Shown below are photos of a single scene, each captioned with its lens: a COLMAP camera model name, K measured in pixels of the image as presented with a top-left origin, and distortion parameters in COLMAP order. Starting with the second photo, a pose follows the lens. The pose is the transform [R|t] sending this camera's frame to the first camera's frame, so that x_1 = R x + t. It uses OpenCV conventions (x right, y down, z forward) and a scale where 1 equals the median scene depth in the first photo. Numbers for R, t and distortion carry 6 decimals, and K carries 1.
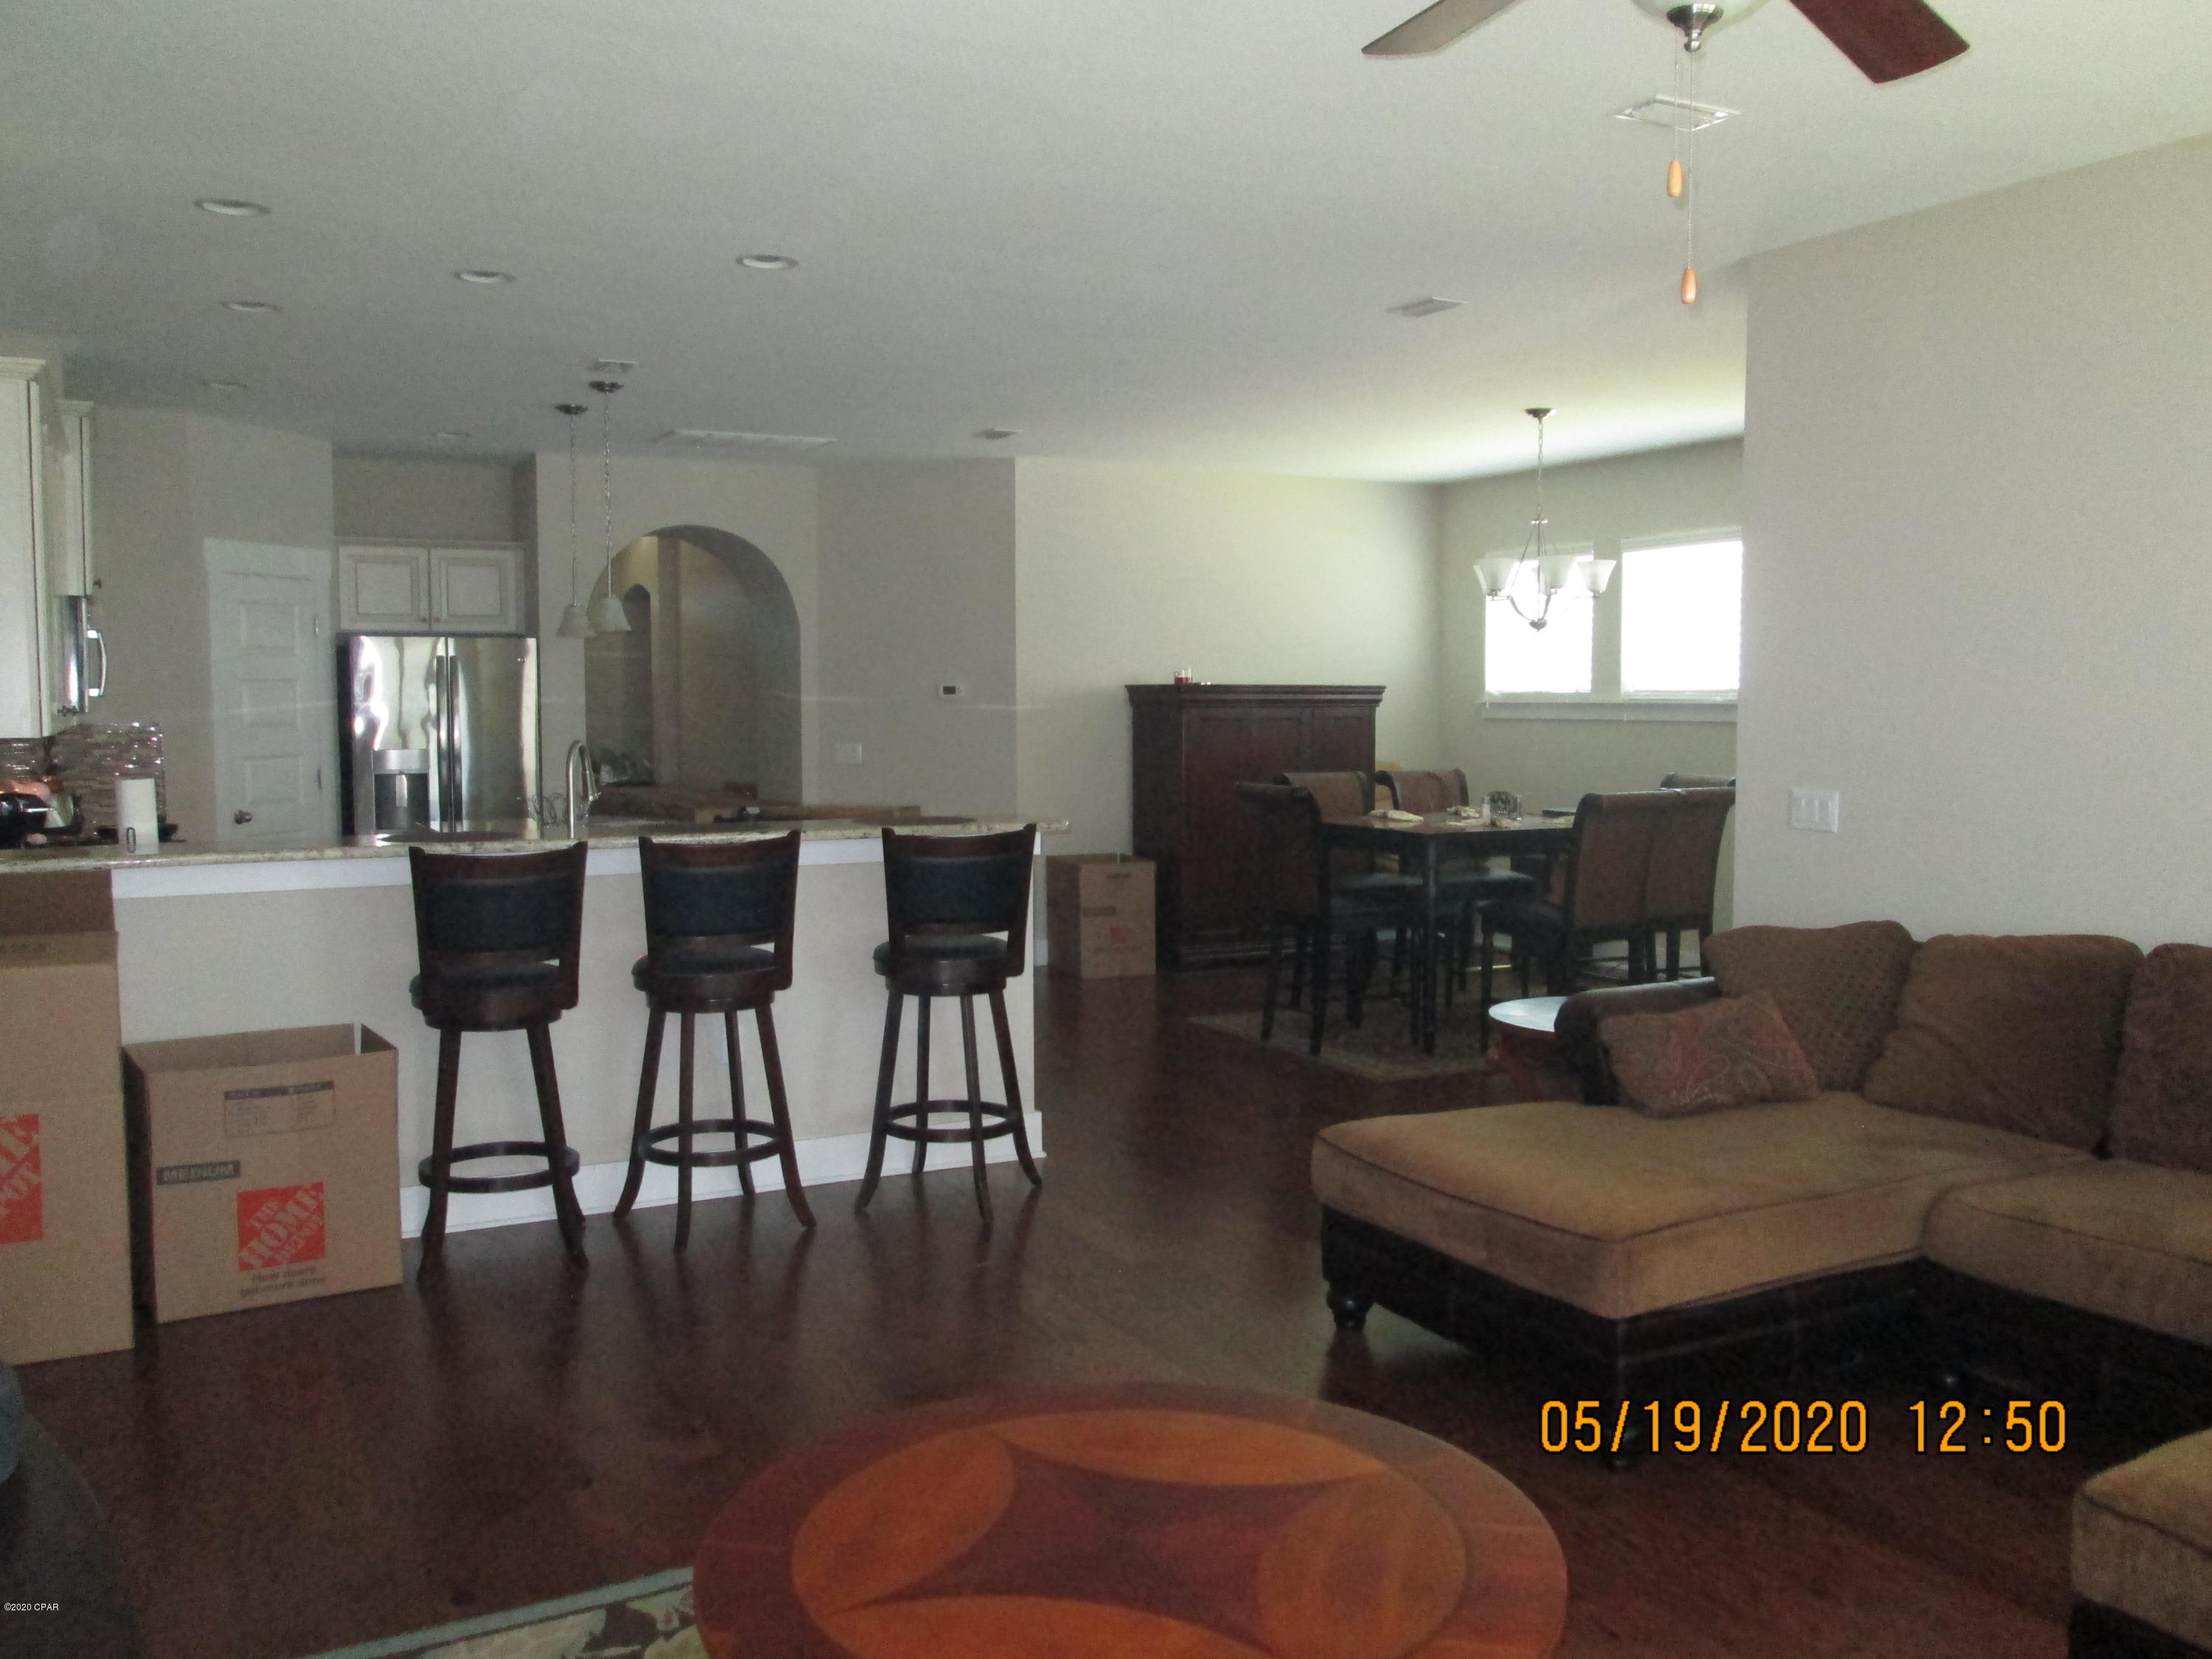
lens RADIAL K [[1838.2, 0, 1106.0], [0, 1838.2, 829.5], [0, 0, 1]] dist [-0.056984, 0.007498]
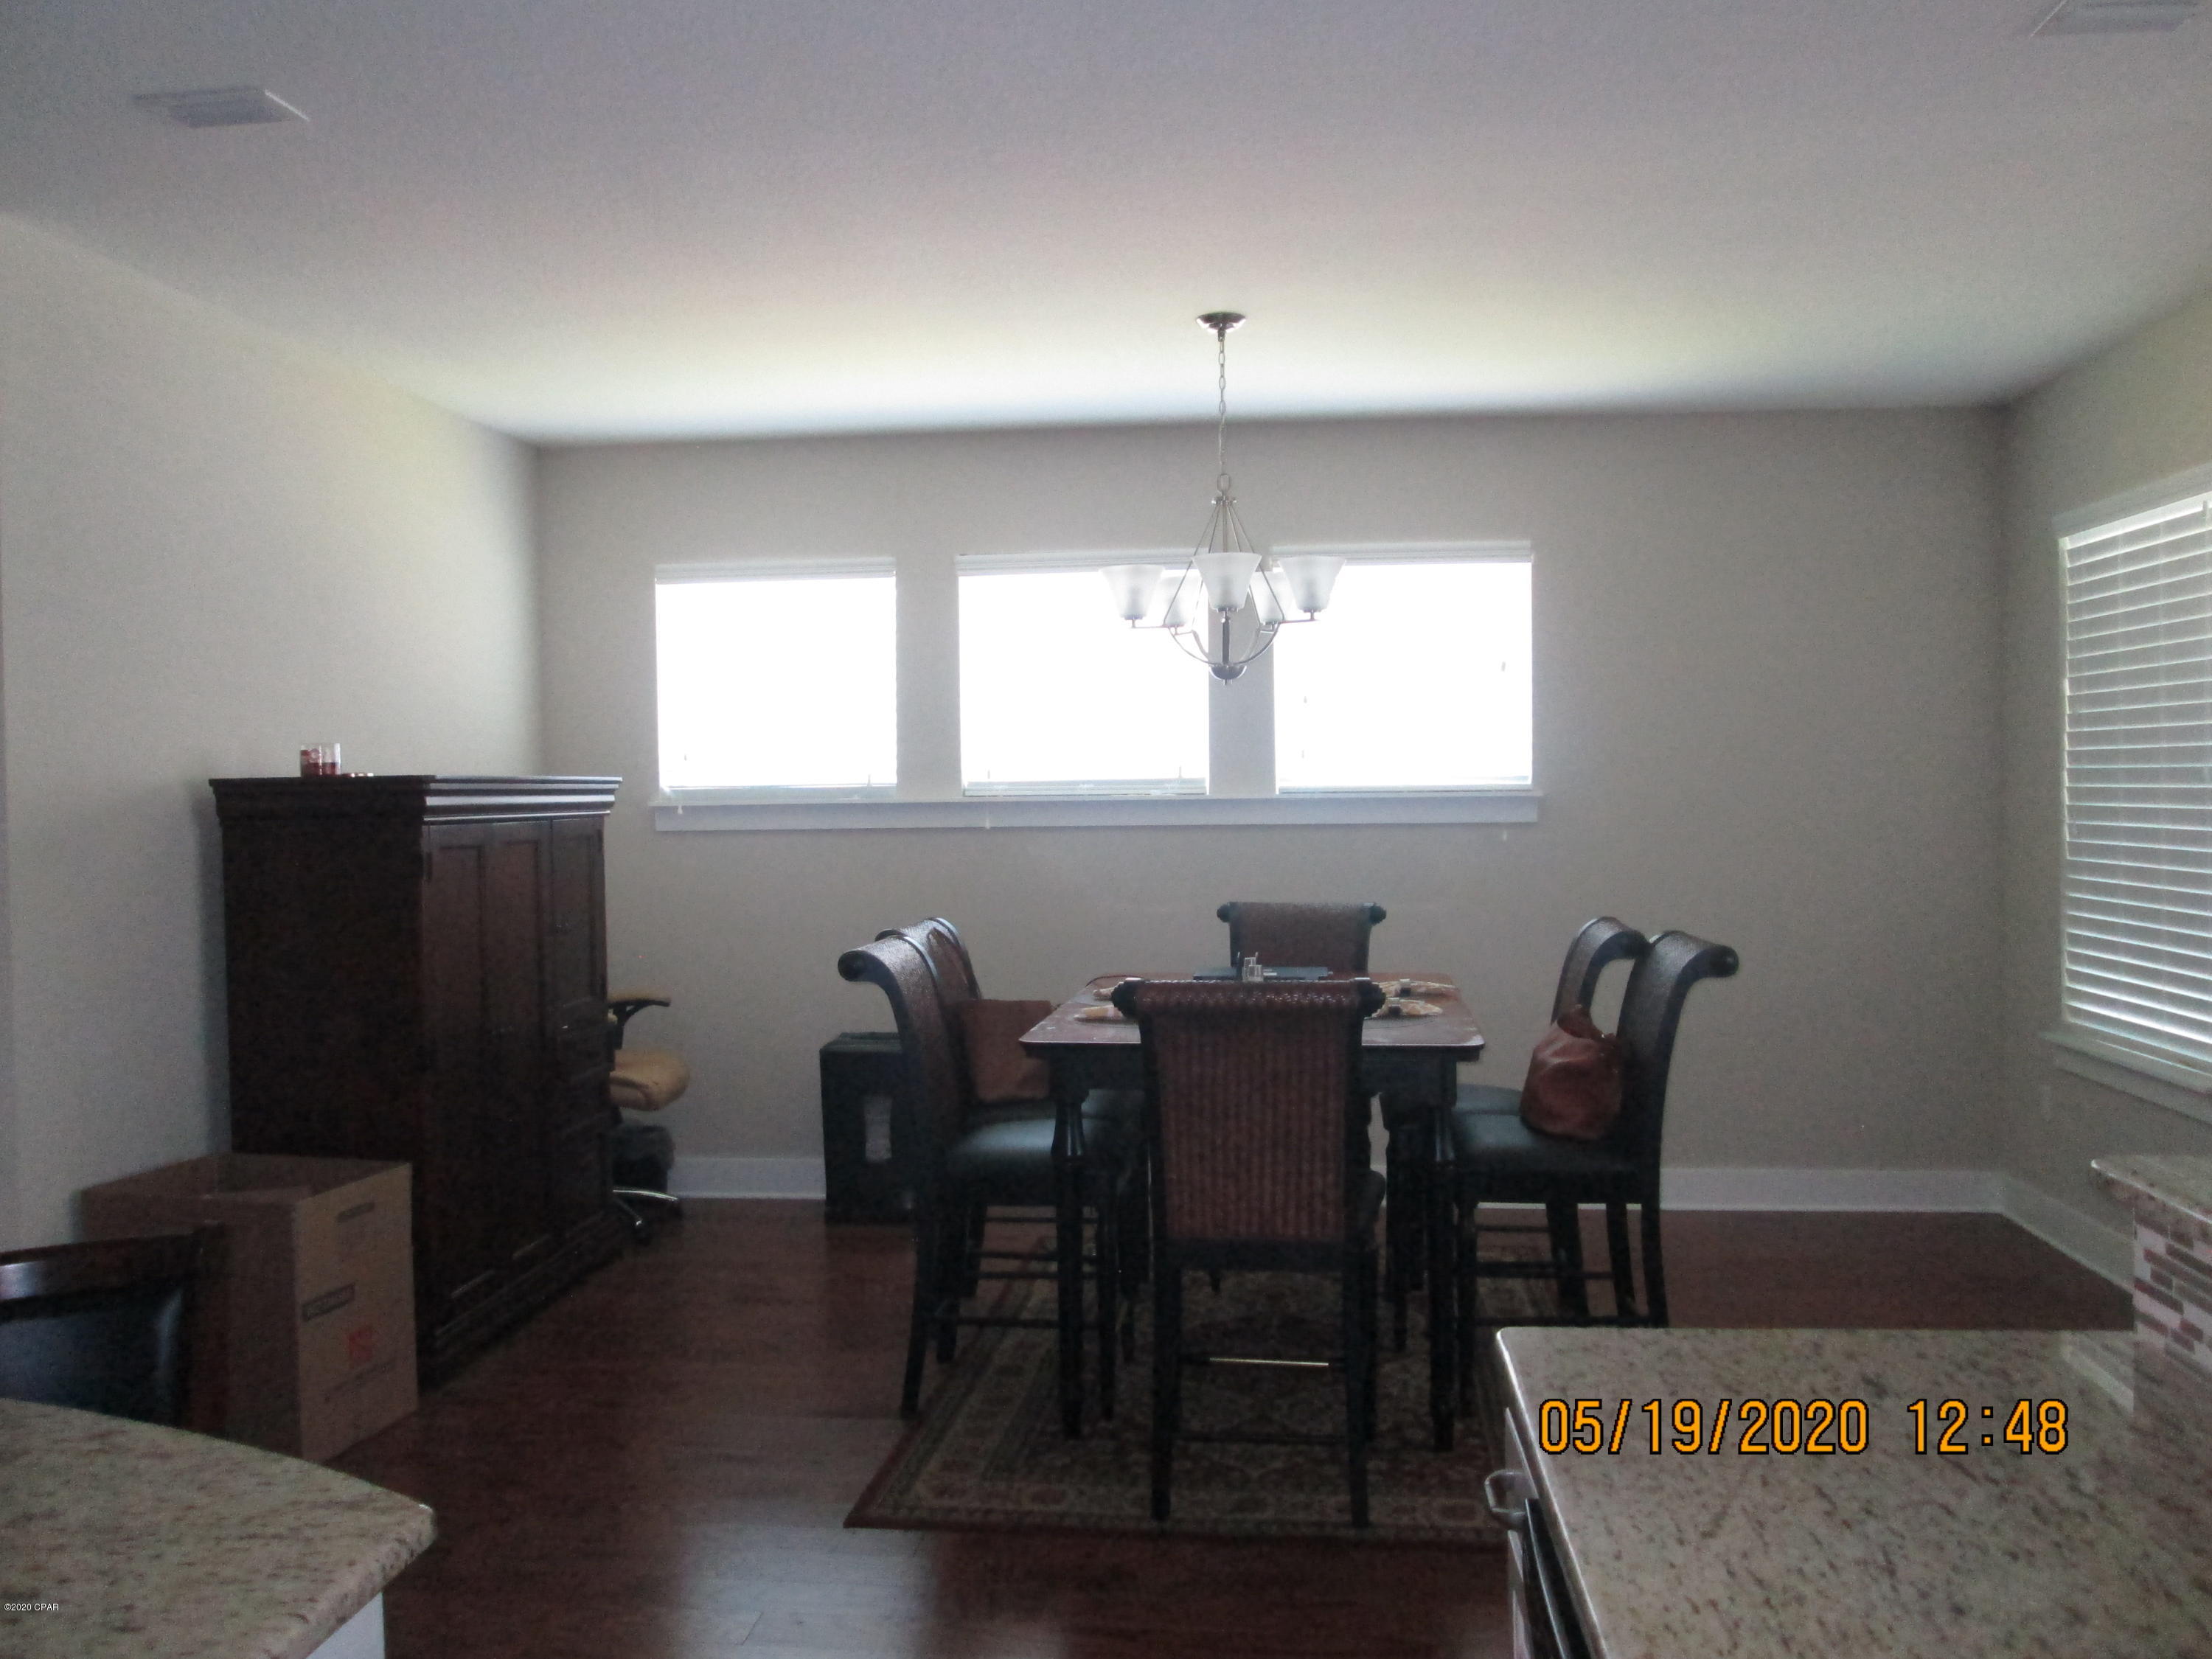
lens RADIAL K [[1838.2, 0, 1106.0], [0, 1838.2, 829.5], [0, 0, 1]] dist [-0.056984, 0.007498]
pose [[0.581762, -0.024705, 0.812984, -0.228194], [0.063918, 0.997836, -0.015417, -0.045692], [-0.810844, 0.060933, 0.582082, 0.571923]]
